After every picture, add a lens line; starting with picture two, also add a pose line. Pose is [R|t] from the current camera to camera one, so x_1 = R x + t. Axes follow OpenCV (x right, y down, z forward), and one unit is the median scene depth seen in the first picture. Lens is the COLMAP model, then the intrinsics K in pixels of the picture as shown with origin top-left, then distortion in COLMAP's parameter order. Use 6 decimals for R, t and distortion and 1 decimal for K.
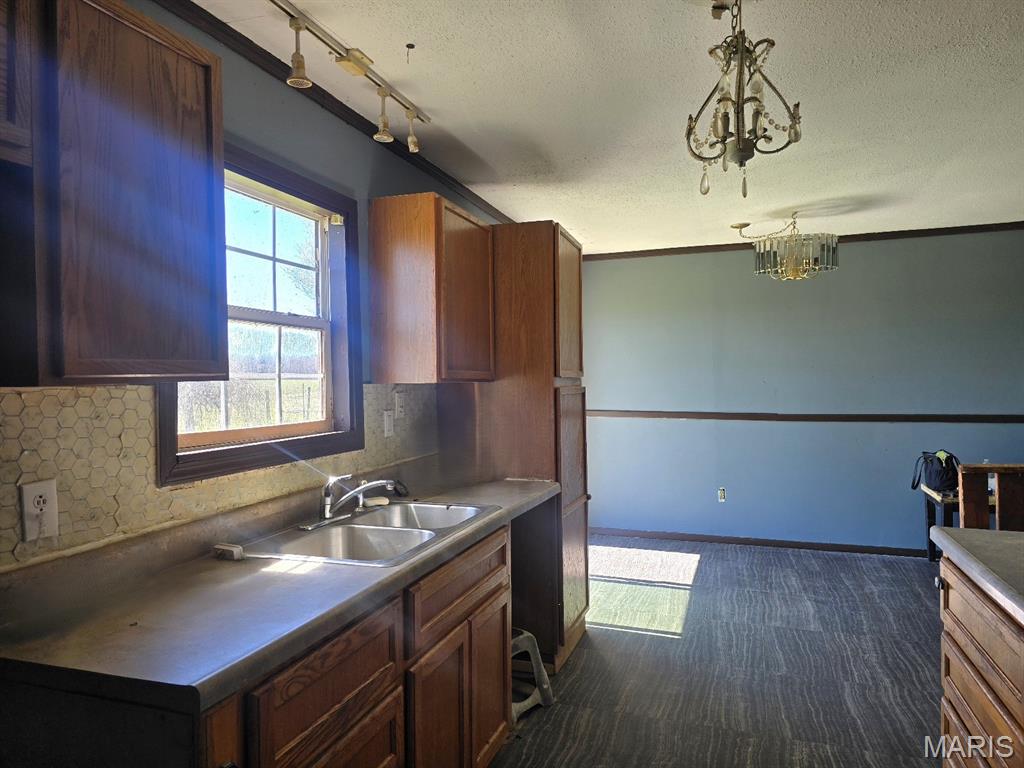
lens RADIAL K [[686.6, 0, 517.7], [0, 686.6, 383.3], [0, 0, 1]] dist [0.059067, -0.021672]
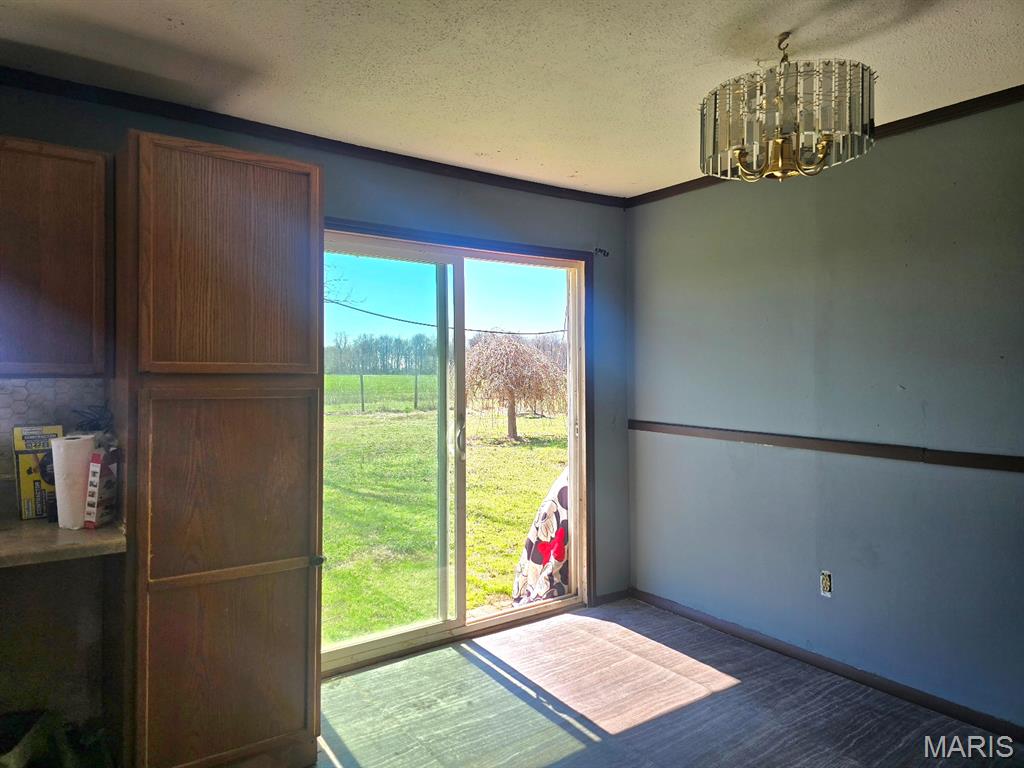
lens RADIAL K [[686.6, 0, 510.2], [0, 686.6, 375.5], [0, 0, 1]] dist [0.059067, -0.021672]
pose [[0.812369, 0.011436, -0.583031, 0.426758], [-0.013959, 0.999903, 0.000163, -0.006238], [0.582976, 0.008006, 0.812450, 0.393387]]
